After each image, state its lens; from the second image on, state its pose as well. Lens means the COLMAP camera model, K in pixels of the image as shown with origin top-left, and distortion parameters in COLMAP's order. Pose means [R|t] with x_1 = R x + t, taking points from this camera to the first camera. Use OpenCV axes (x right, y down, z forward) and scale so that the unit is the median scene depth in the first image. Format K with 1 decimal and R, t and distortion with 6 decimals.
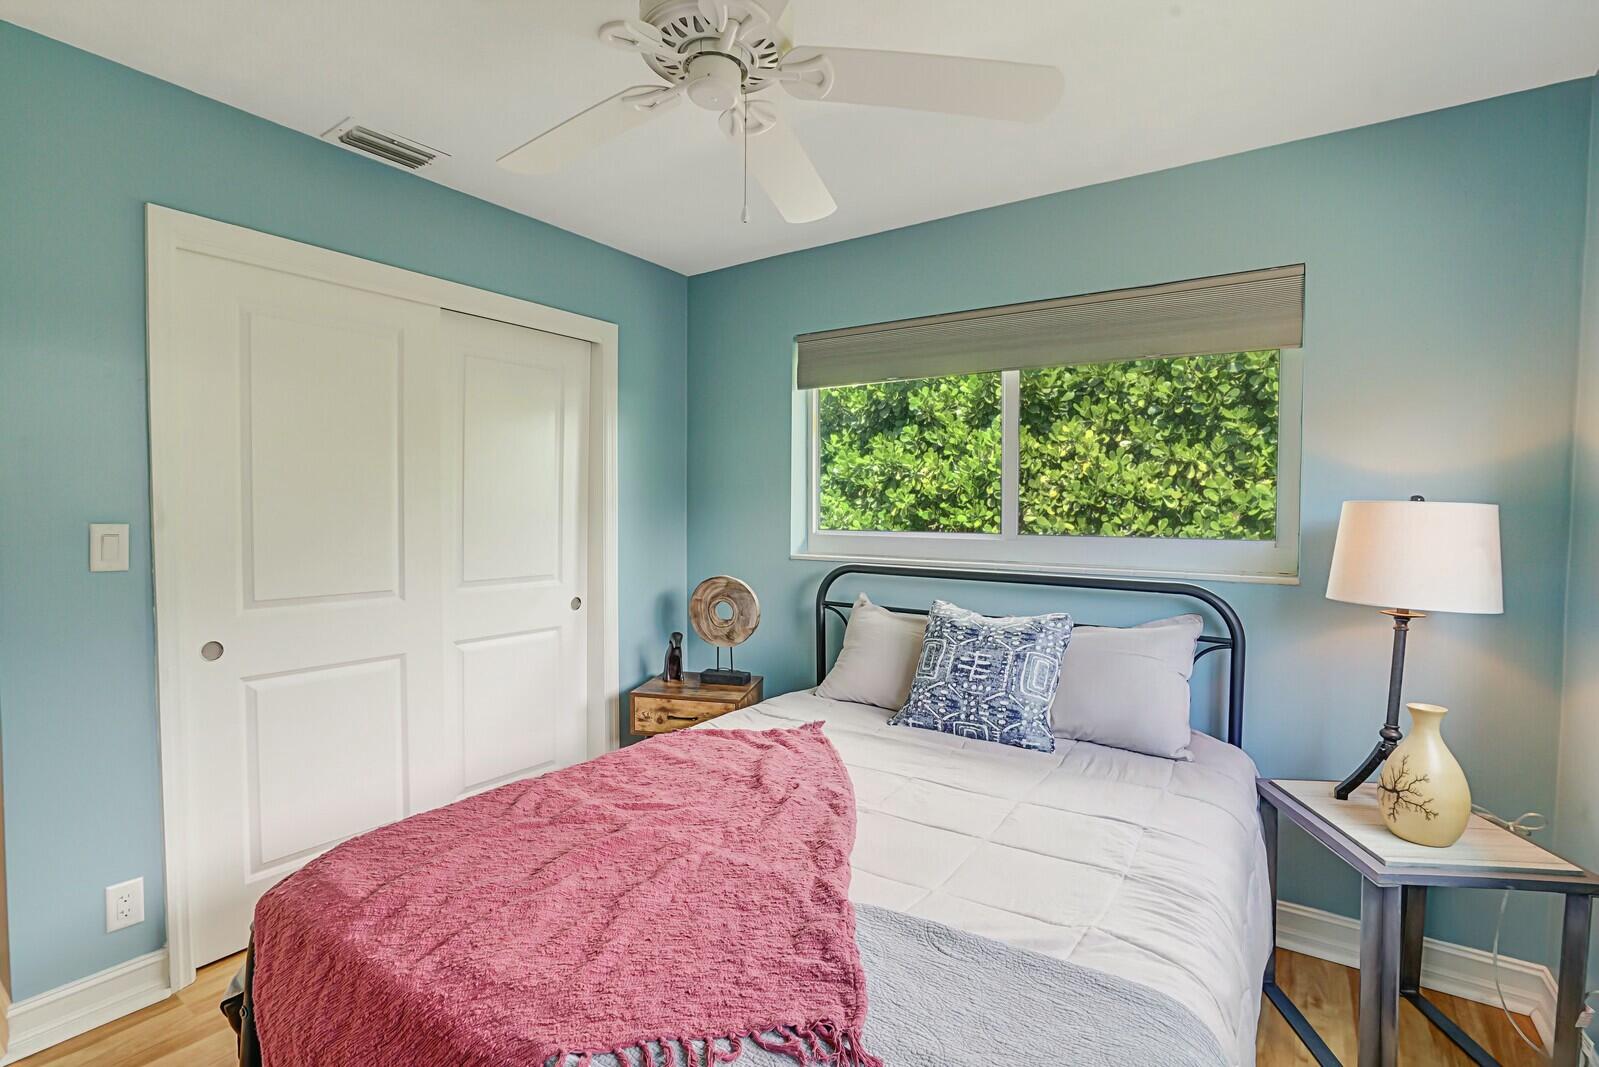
lens RADIAL K [[774.9, 0, 799.5], [0, 774.9, 533.5], [0, 0, 1]] dist [-0.000185, -0.000105]
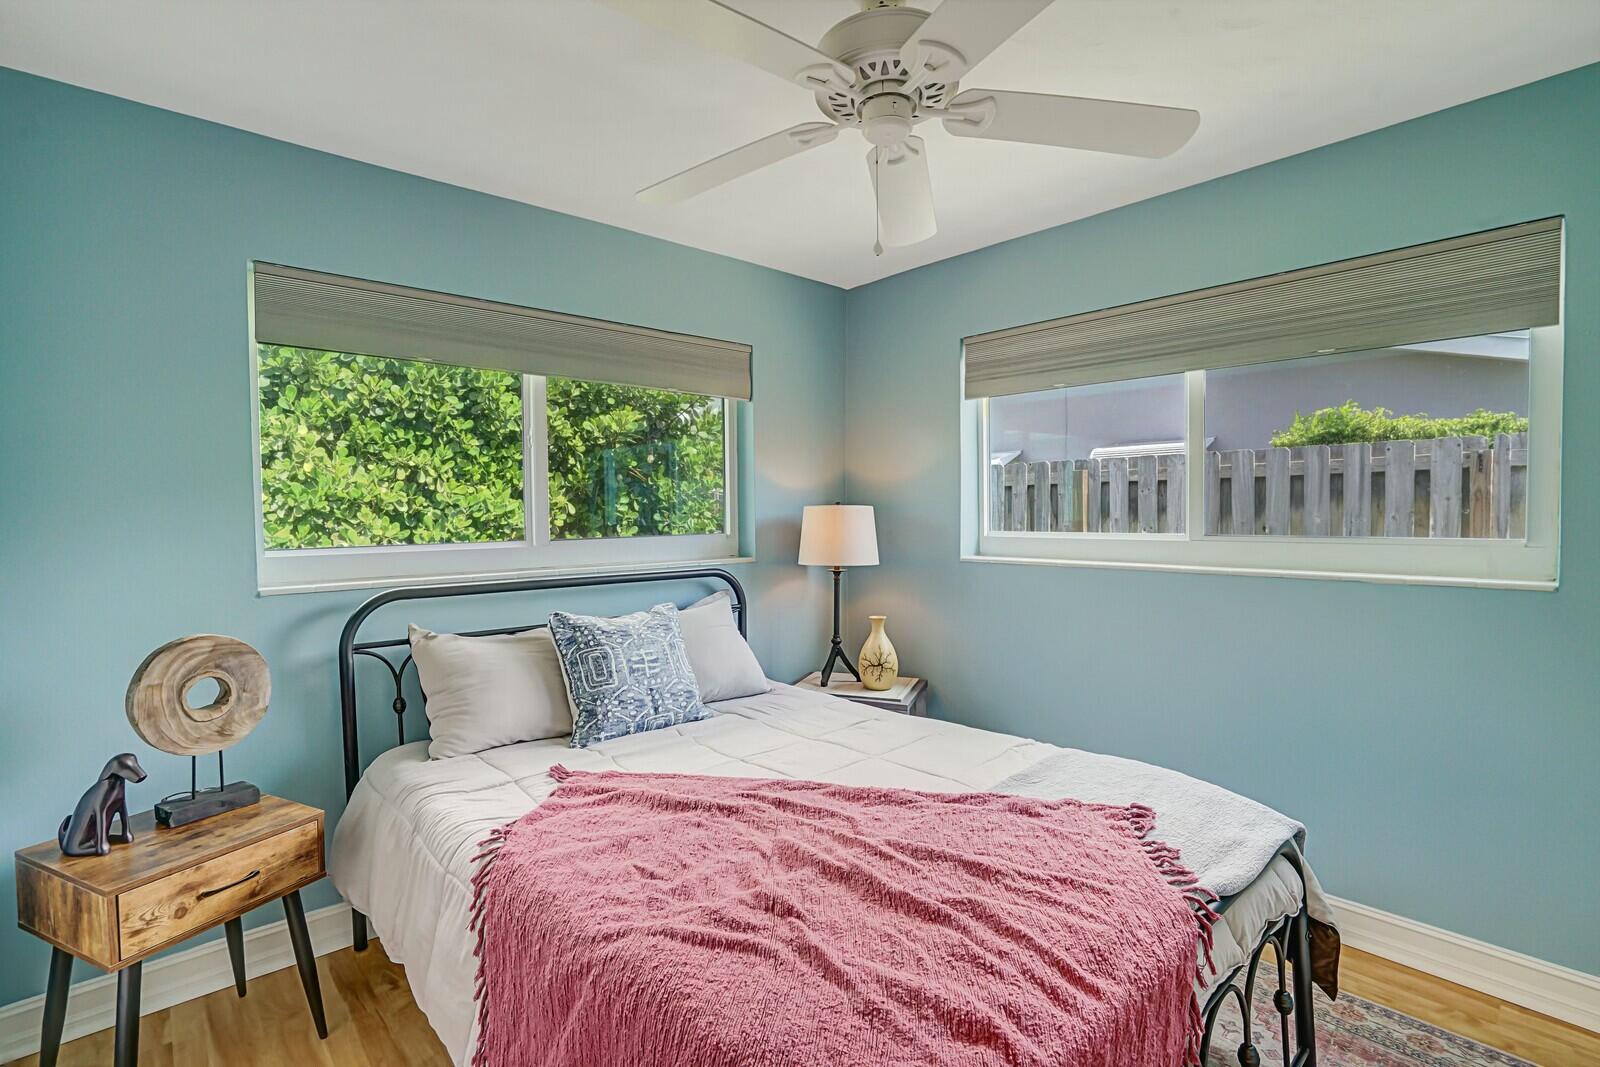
lens RADIAL K [[775.4, 0, 800.0], [0, 775.4, 533.5], [0, 0, 1]] dist [-0.000185, -0.000105]
pose [[0.222870, -0.038638, 0.974082, -0.547752], [0.042228, 0.998659, 0.029951, -0.020120], [-0.973933, 0.034459, 0.224203, 0.404142]]
